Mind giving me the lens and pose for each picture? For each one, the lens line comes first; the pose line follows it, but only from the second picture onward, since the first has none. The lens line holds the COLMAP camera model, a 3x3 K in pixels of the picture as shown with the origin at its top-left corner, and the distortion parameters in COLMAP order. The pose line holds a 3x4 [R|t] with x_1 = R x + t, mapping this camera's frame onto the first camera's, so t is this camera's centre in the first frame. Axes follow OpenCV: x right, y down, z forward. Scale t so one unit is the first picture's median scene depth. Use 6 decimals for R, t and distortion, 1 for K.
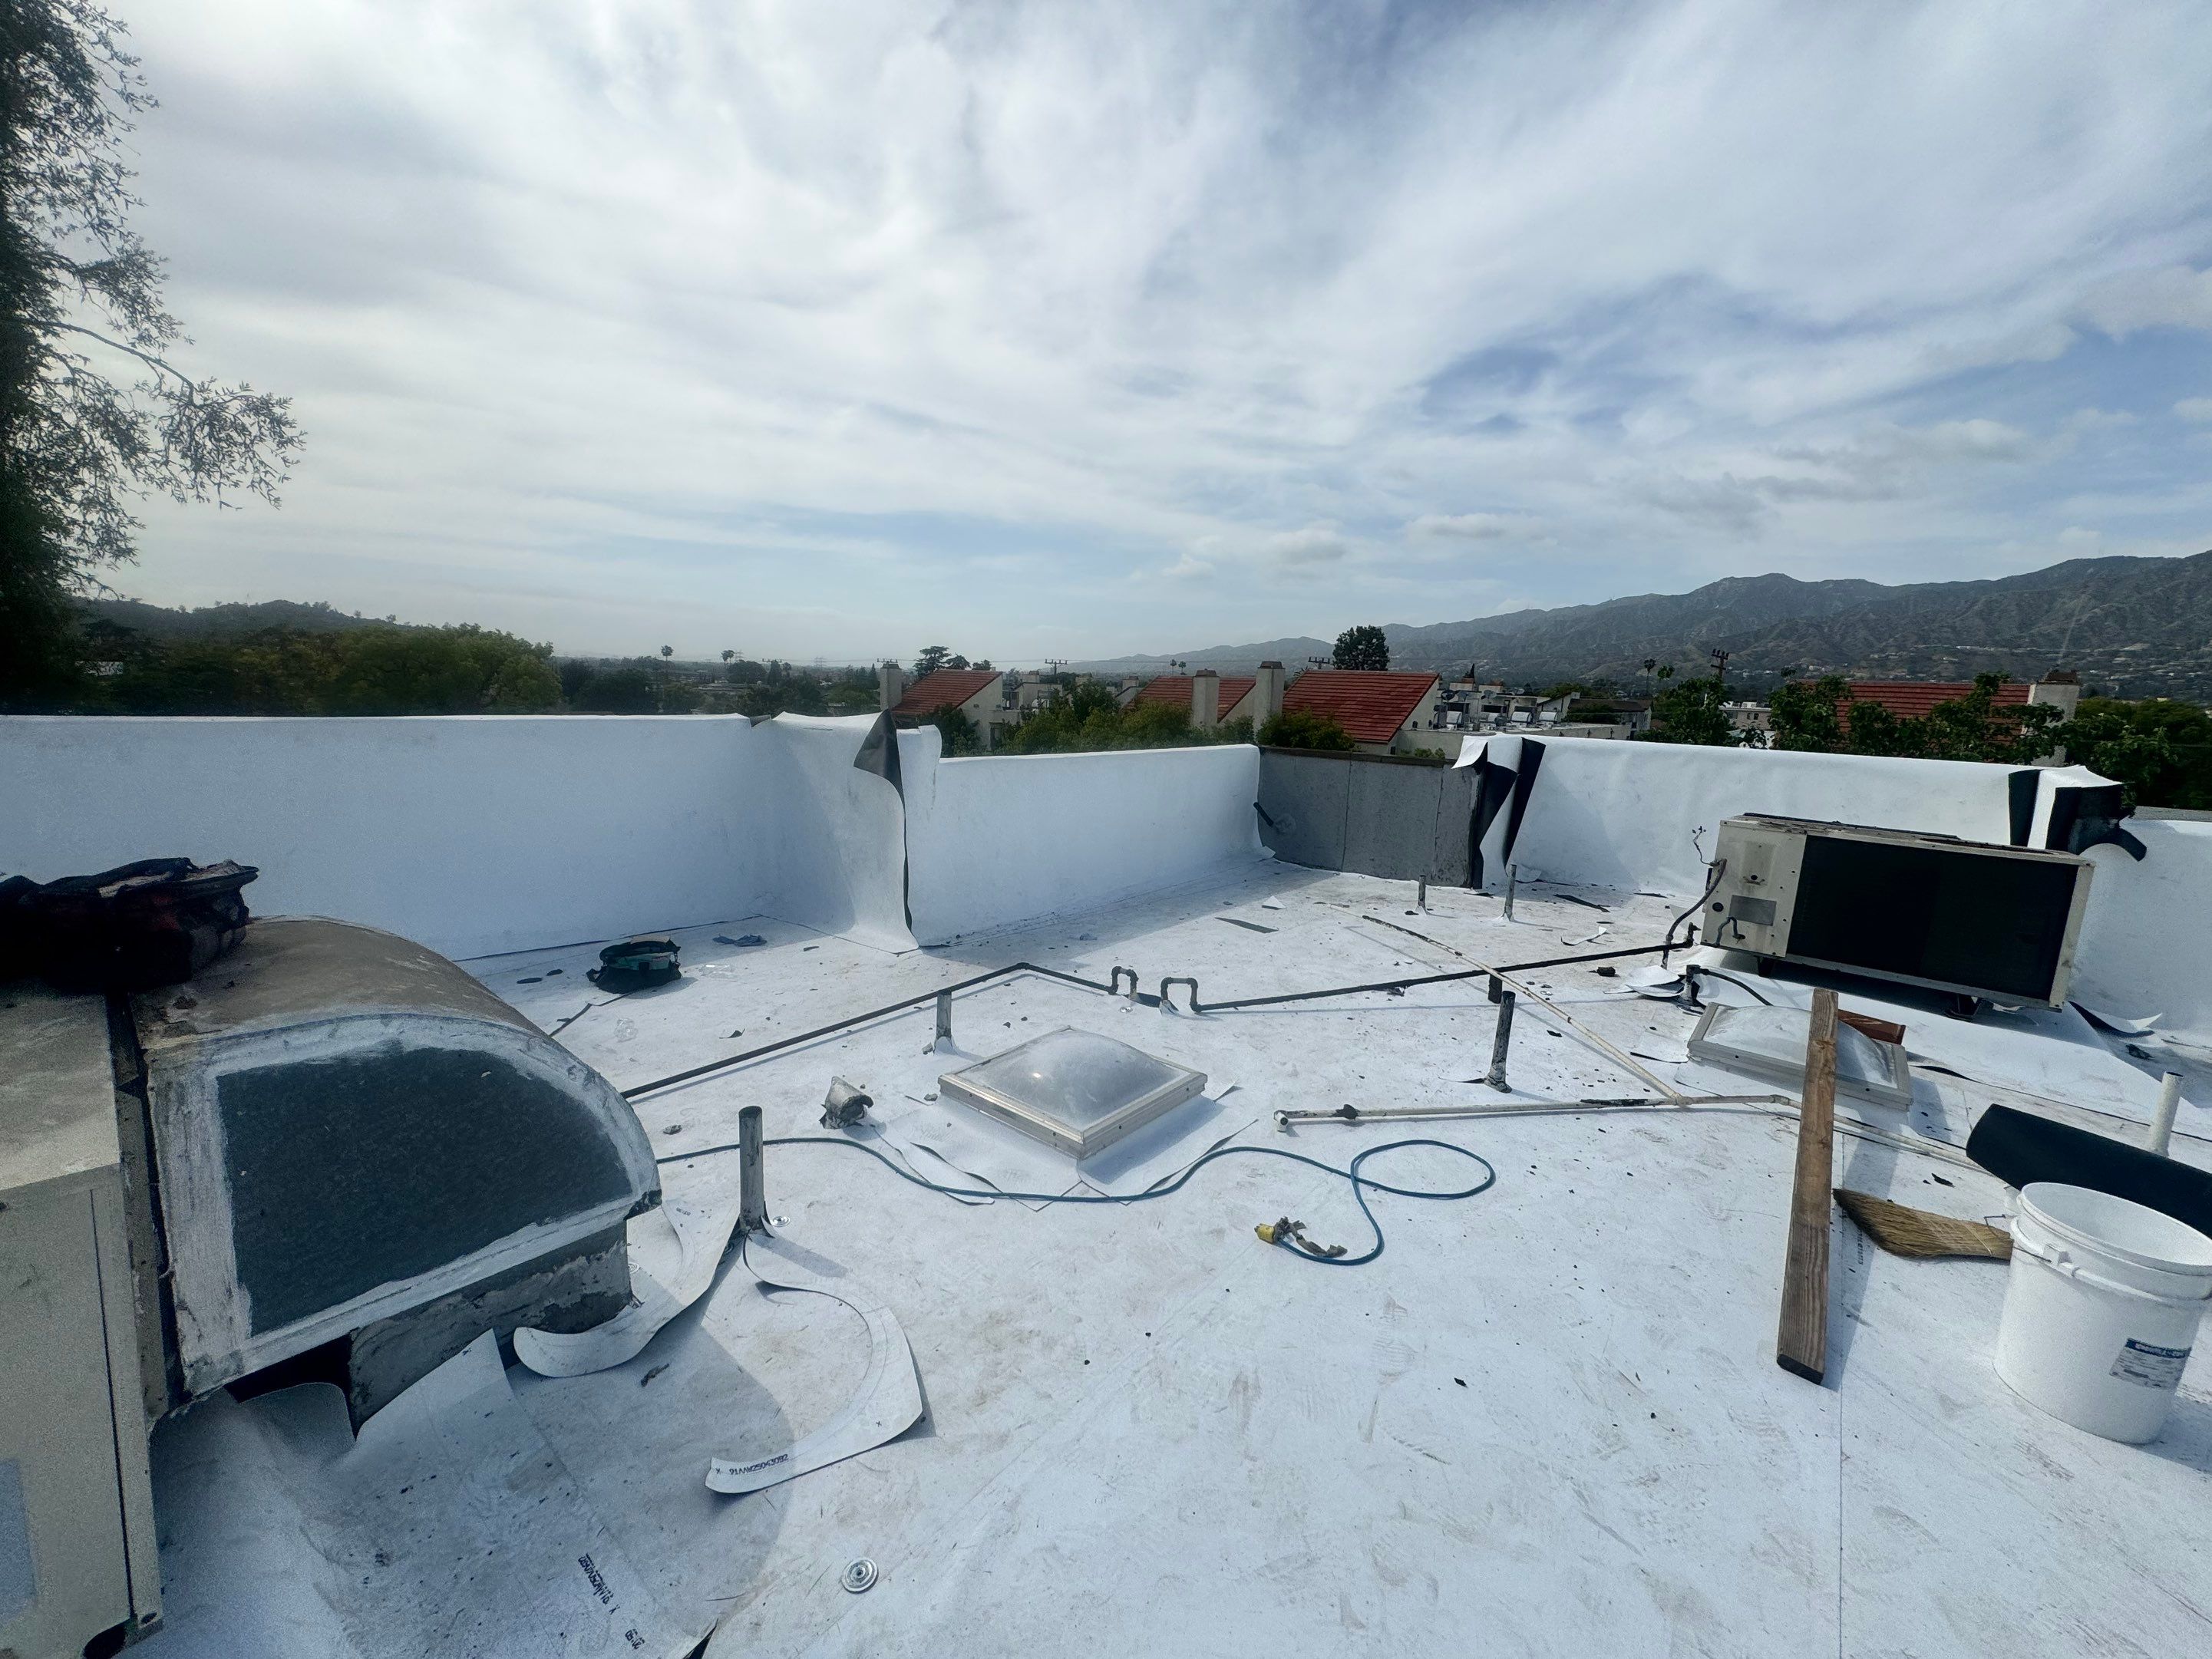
lens RADIAL K [[884.9, 0, 1103.9], [0, 884.9, 827.7], [0, 0, 1]] dist [0.000805, 0.000449]
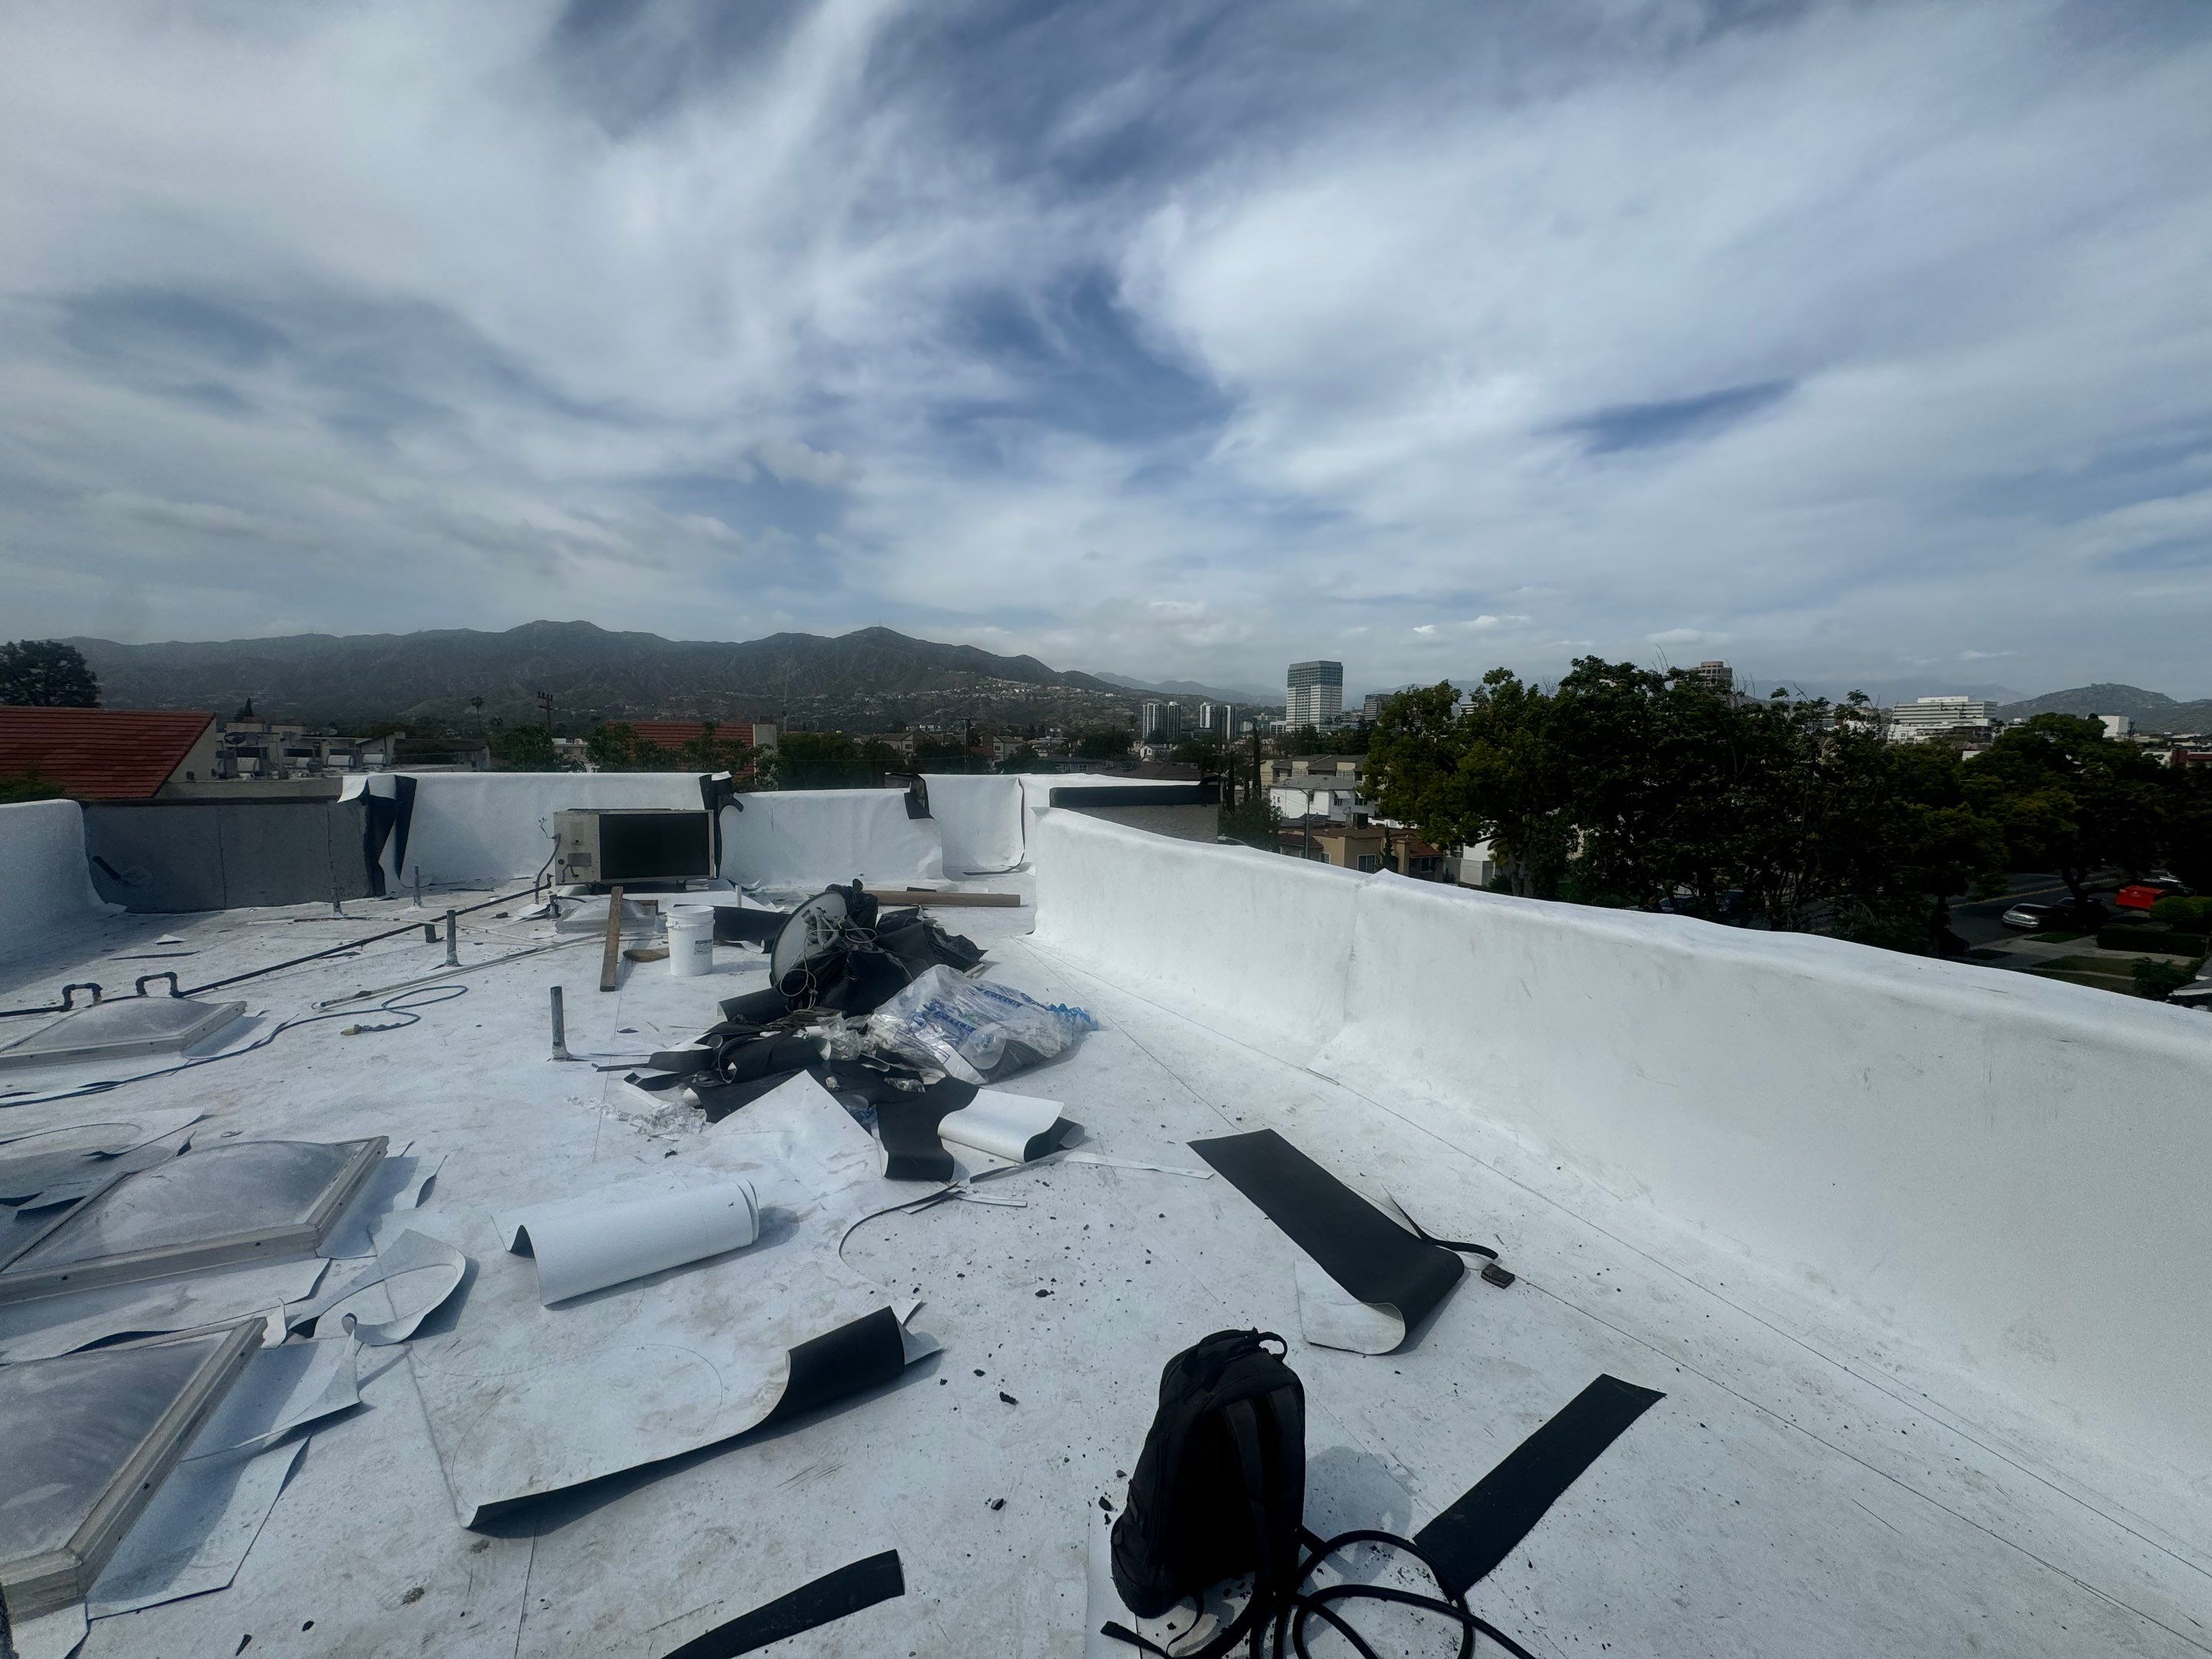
lens RADIAL K [[882.9, 0, 1116.0], [0, 882.9, 844.5], [0, 0, 1]] dist [0.001890, -0.000269]
pose [[0.394827, -0.129410, 0.909596, -0.094722], [0.149817, 0.985848, 0.075228, 0.018671], [-0.906458, 0.106571, 0.408627, -0.147239]]
